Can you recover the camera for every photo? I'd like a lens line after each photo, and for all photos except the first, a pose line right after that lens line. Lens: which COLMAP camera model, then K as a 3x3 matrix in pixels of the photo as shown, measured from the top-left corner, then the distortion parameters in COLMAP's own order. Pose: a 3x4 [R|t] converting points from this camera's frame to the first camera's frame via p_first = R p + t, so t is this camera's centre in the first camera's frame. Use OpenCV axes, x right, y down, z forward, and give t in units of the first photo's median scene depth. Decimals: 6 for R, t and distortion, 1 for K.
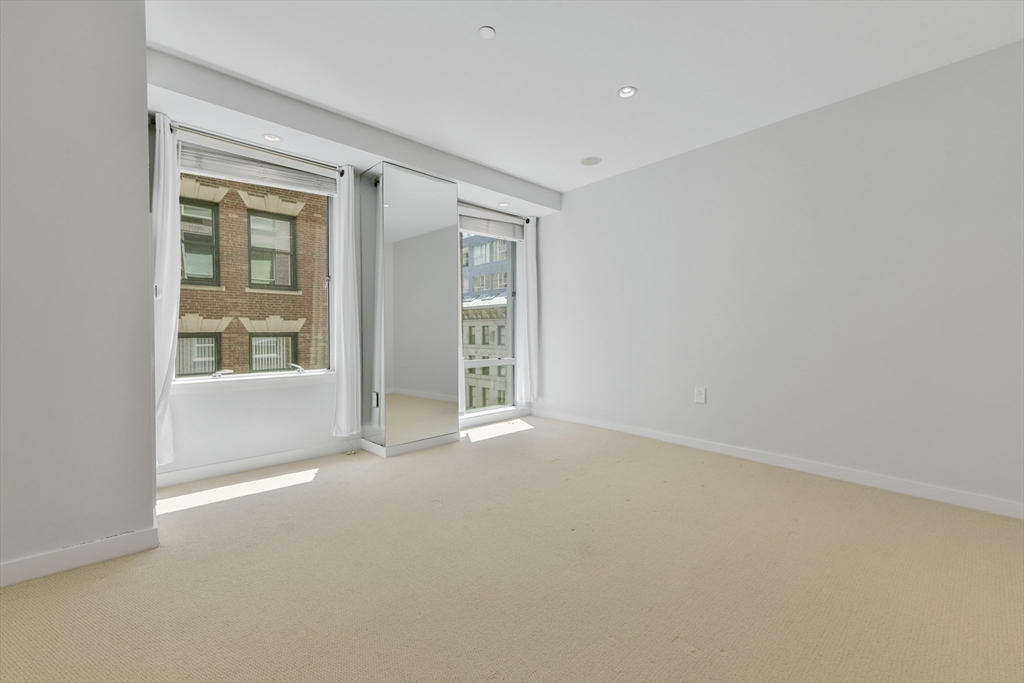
lens RADIAL K [[416.6, 0, 511.5], [0, 416.6, 336.8], [0, 0, 1]] dist [-0.002443, -0.000044]
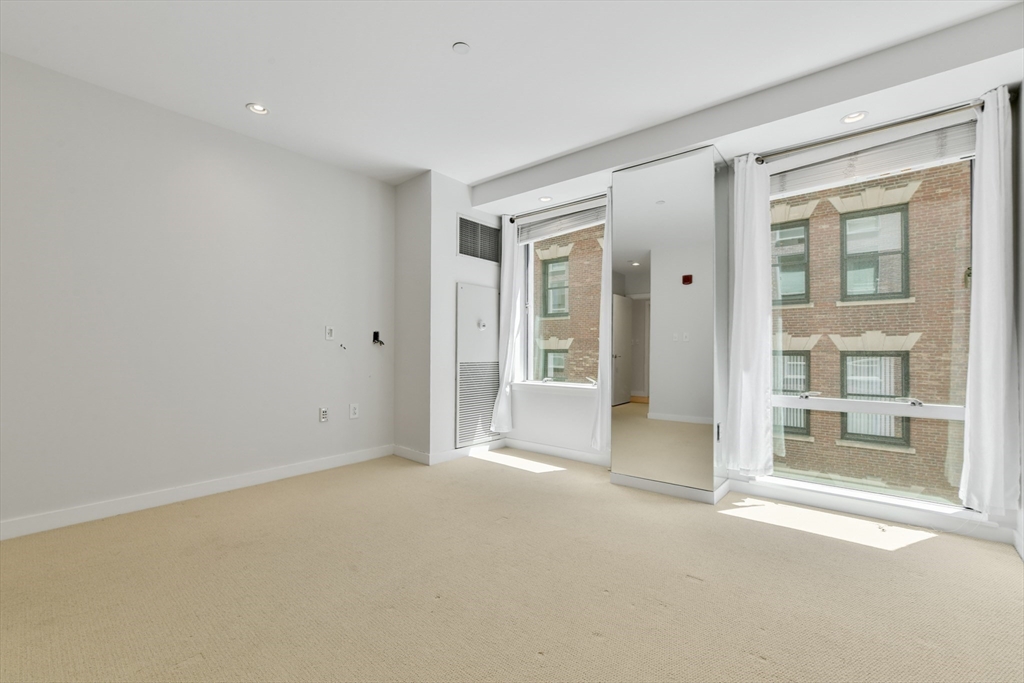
lens RADIAL K [[416.6, 0, 511.4], [0, 416.6, 345.2], [0, 0, 1]] dist [-0.002443, -0.000044]
pose [[0.135260, -0.007181, -0.990784, 0.165583], [-0.016118, 0.999825, -0.009447, -0.002564], [0.990679, 0.017247, 0.135121, 0.175569]]
